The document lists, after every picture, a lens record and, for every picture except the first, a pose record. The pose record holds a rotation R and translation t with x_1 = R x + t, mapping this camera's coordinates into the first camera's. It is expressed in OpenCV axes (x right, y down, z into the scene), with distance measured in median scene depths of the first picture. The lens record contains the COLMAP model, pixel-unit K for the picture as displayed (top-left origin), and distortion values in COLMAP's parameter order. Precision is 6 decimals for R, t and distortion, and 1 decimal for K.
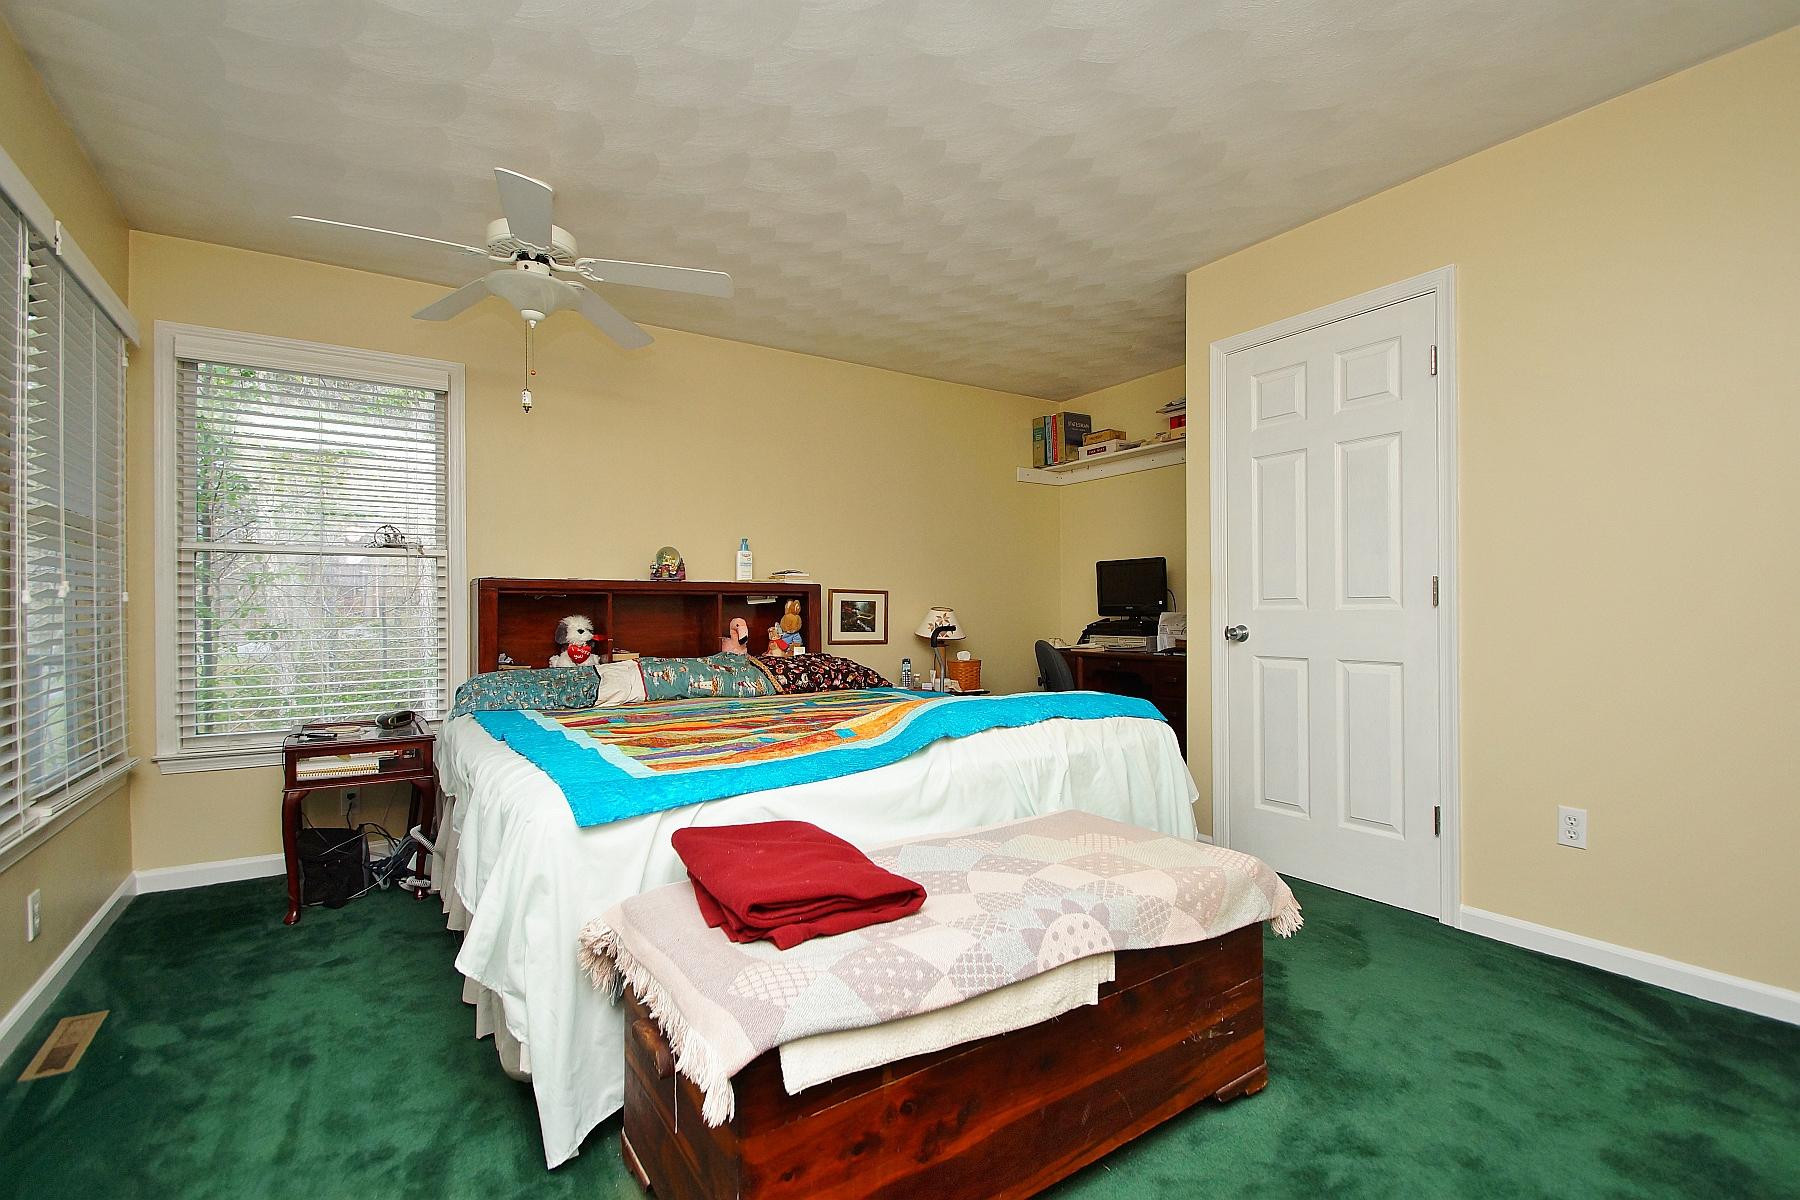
lens RADIAL K [[798.6, 0, 891.9], [0, 798.6, 607.5], [0, 0, 1]] dist [0.008077, -0.012118]
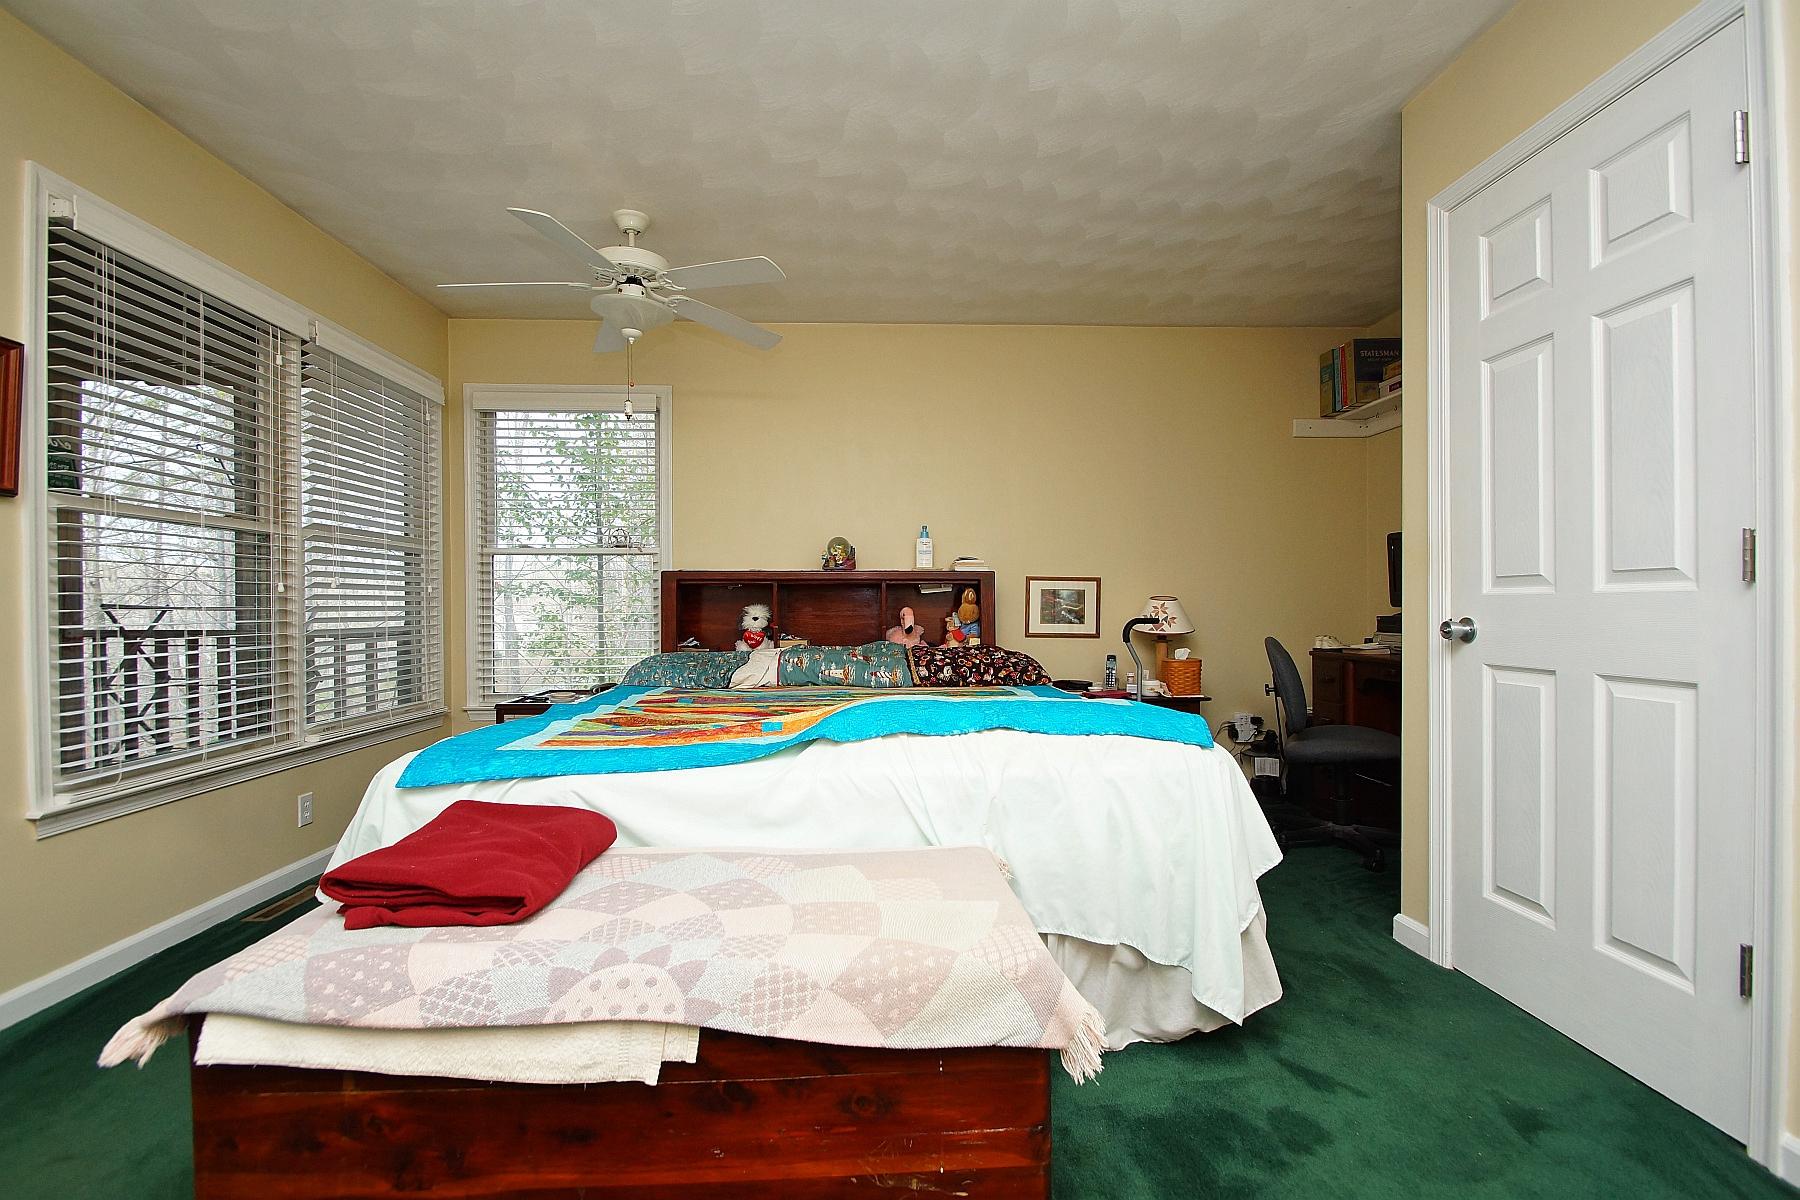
lens RADIAL K [[798.6, 0, 898.9], [0, 798.6, 606.9], [0, 0, 1]] dist [0.008077, -0.012118]
pose [[0.861709, 0.001875, -0.507399, 0.366449], [0.001470, 0.999980, 0.006192, 0.008261], [0.507401, -0.006081, 0.861689, 0.188768]]
